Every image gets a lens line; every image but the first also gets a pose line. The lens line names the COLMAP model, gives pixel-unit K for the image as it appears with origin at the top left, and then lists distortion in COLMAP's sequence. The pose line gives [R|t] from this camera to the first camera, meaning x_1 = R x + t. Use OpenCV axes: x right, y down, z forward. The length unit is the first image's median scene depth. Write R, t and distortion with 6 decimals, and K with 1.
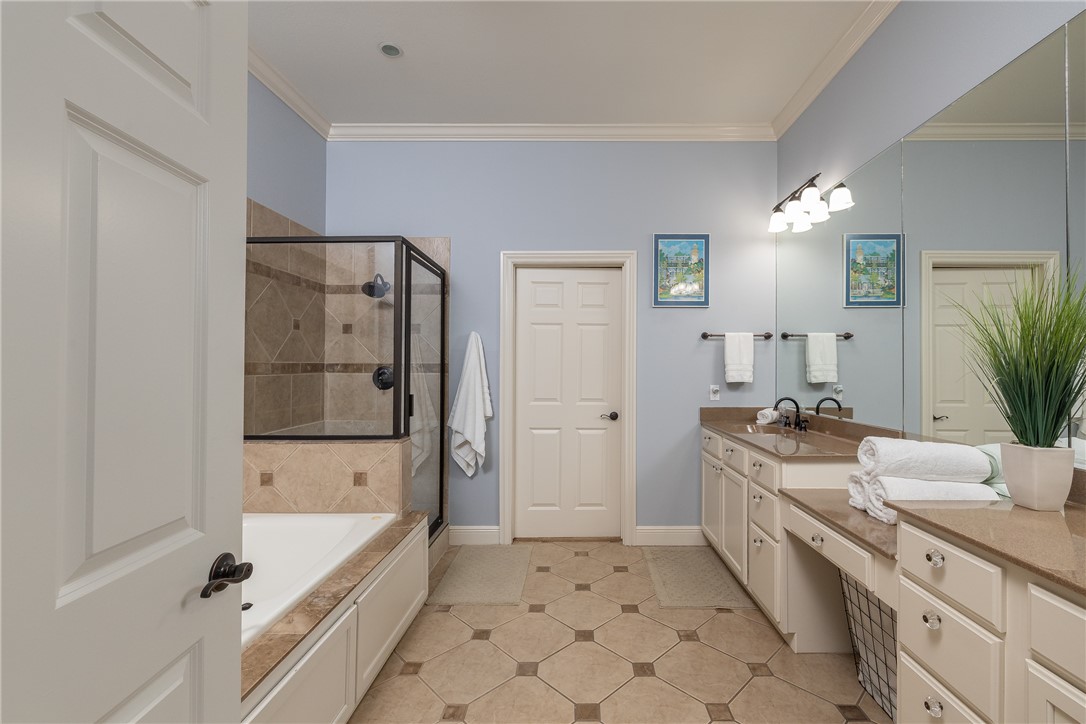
lens RADIAL K [[463.3, 0, 546.5], [0, 463.3, 362.6], [0, 0, 1]] dist [-0.003153, -0.000377]
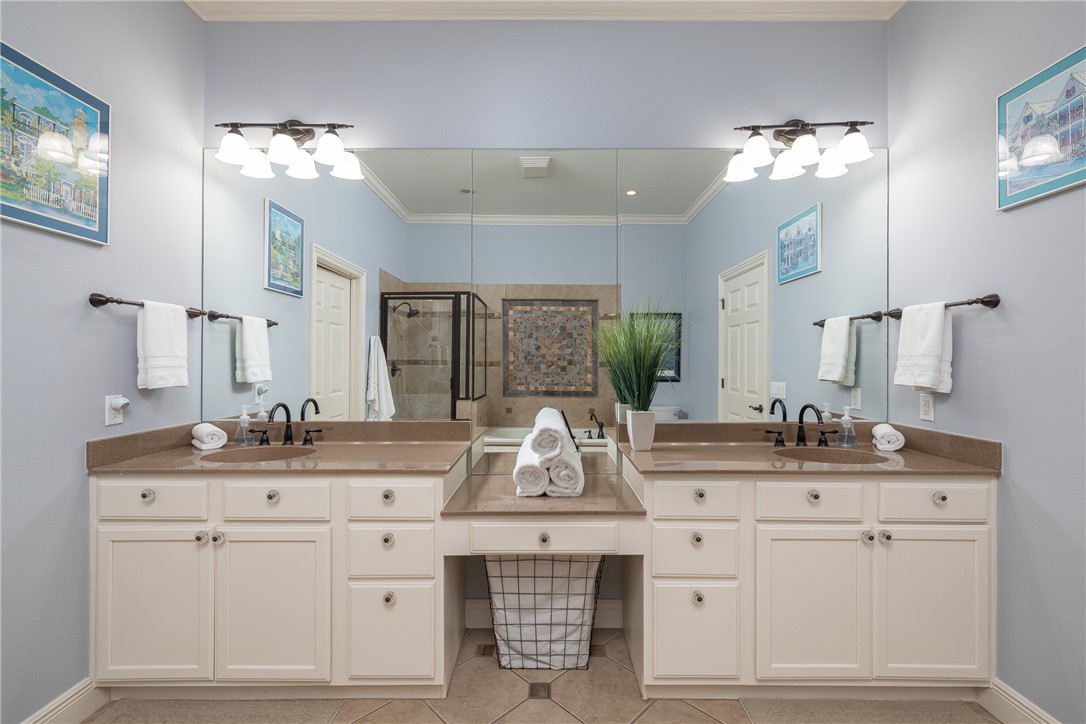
lens RADIAL K [[463.3, 0, 547.3], [0, 463.3, 362.2], [0, 0, 1]] dist [-0.003153, -0.000377]
pose [[-0.067881, -0.001957, 0.997691, -0.205009], [-0.009093, 0.999958, 0.001343, 0.005343], [-0.997652, -0.008981, -0.067896, 0.561931]]
